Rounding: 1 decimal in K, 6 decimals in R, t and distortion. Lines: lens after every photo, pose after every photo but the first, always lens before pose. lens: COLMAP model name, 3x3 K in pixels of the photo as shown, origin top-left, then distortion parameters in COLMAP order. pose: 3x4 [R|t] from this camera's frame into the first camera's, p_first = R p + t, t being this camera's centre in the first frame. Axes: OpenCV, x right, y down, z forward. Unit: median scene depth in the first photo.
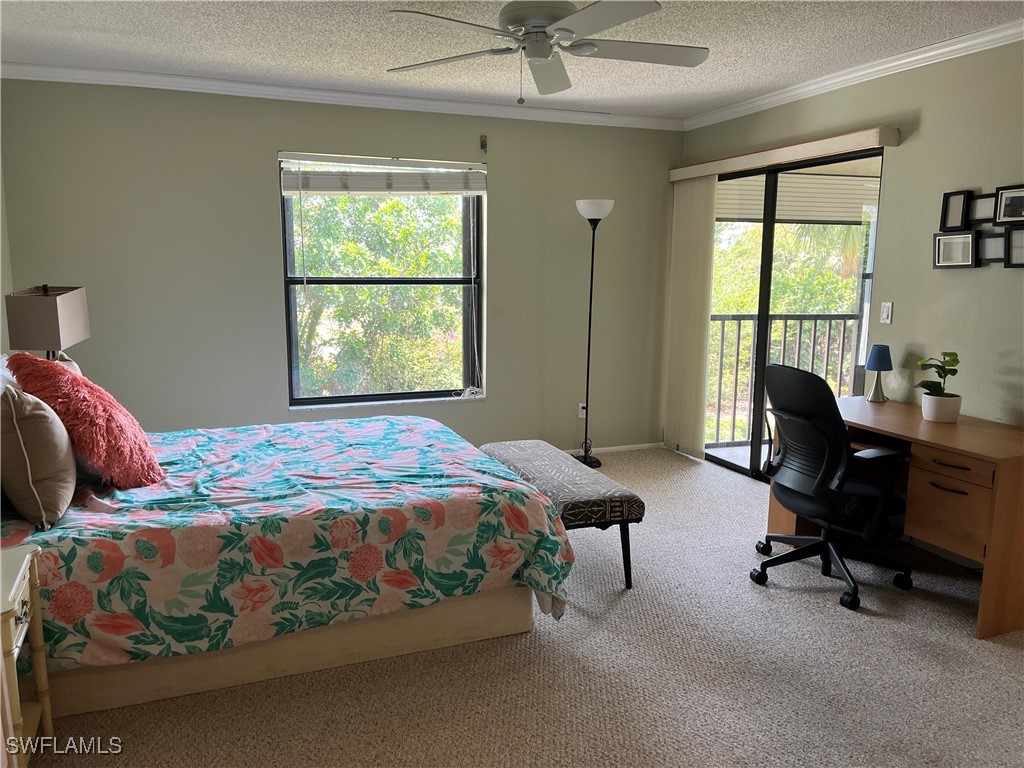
lens RADIAL K [[776.4, 0, 510.9], [0, 776.4, 382.9], [0, 0, 1]] dist [0.070818, -0.089648]
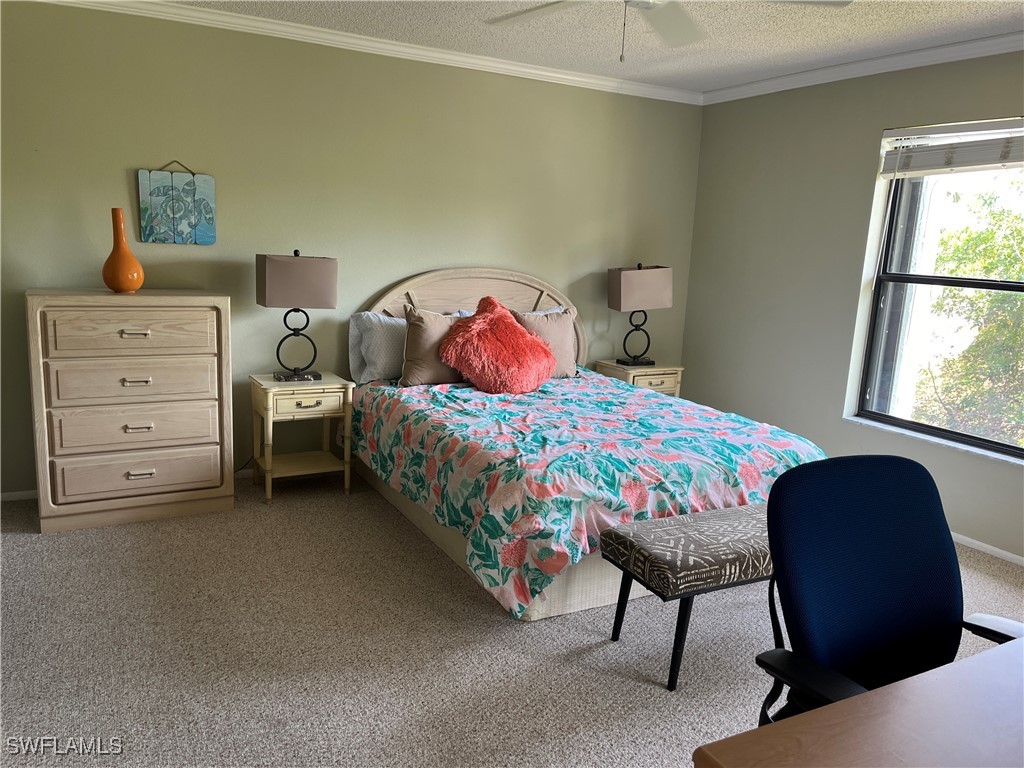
lens RADIAL K [[776.4, 0, 508.5], [0, 776.4, 388.2], [0, 0, 1]] dist [0.070818, -0.089648]
pose [[0.104473, 0.182171, -0.977701, 0.593346], [-0.196840, 0.967421, 0.159222, -0.071896], [0.974854, 0.175816, 0.136928, 0.520960]]
